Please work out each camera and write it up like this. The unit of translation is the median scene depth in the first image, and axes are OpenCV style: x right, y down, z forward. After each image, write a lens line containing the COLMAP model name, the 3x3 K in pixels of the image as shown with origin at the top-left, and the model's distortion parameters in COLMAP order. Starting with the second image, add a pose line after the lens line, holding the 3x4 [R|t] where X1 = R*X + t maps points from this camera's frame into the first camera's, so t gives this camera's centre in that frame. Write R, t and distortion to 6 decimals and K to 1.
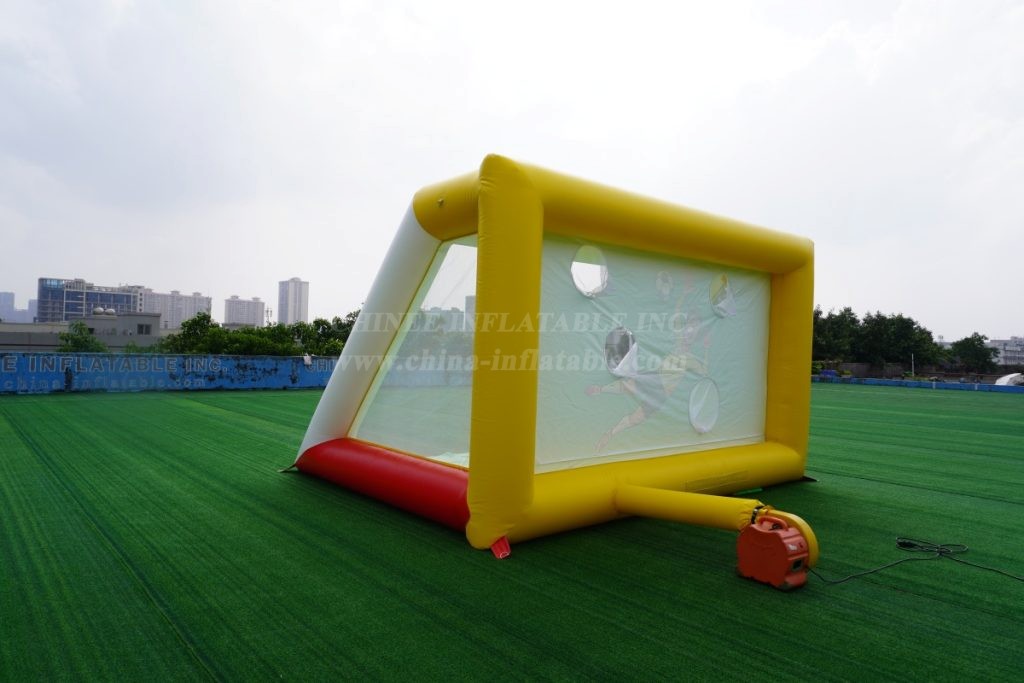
lens RADIAL K [[685.3, 0, 514.2], [0, 685.3, 329.2], [0, 0, 1]] dist [-0.012608, -0.000160]
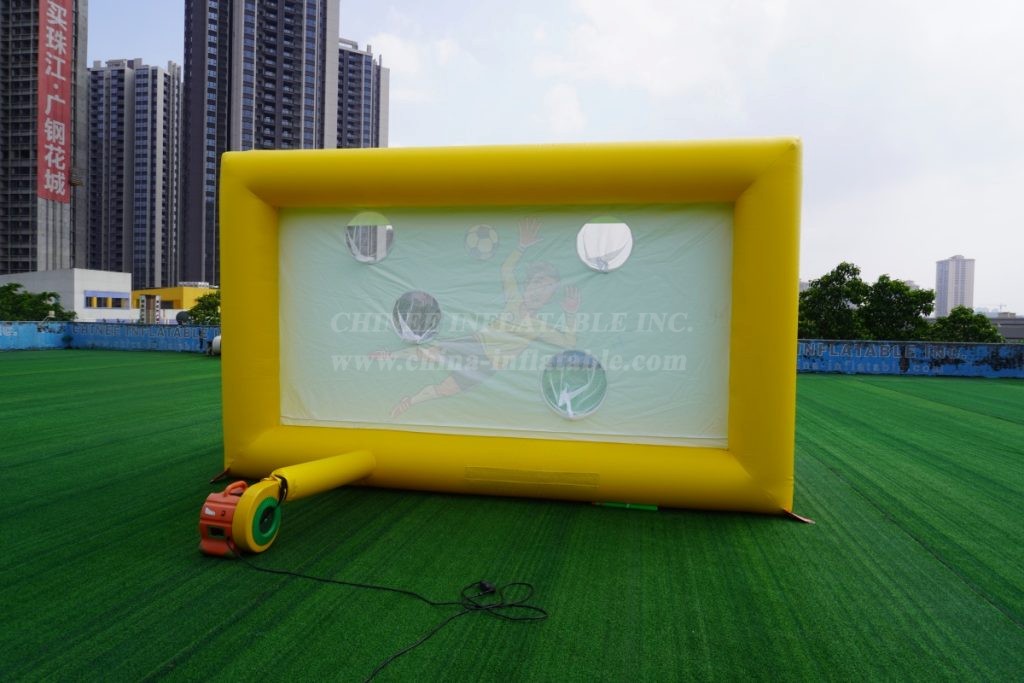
lens RADIAL K [[685.3, 0, 514.2], [0, 685.3, 329.2], [0, 0, 1]] dist [-0.012608, -0.000160]
pose [[0.619625, -0.004380, -0.784886, 0.919403], [0.018928, 0.999777, 0.009363, 0.040261], [0.784670, -0.020658, 0.619569, 0.482733]]
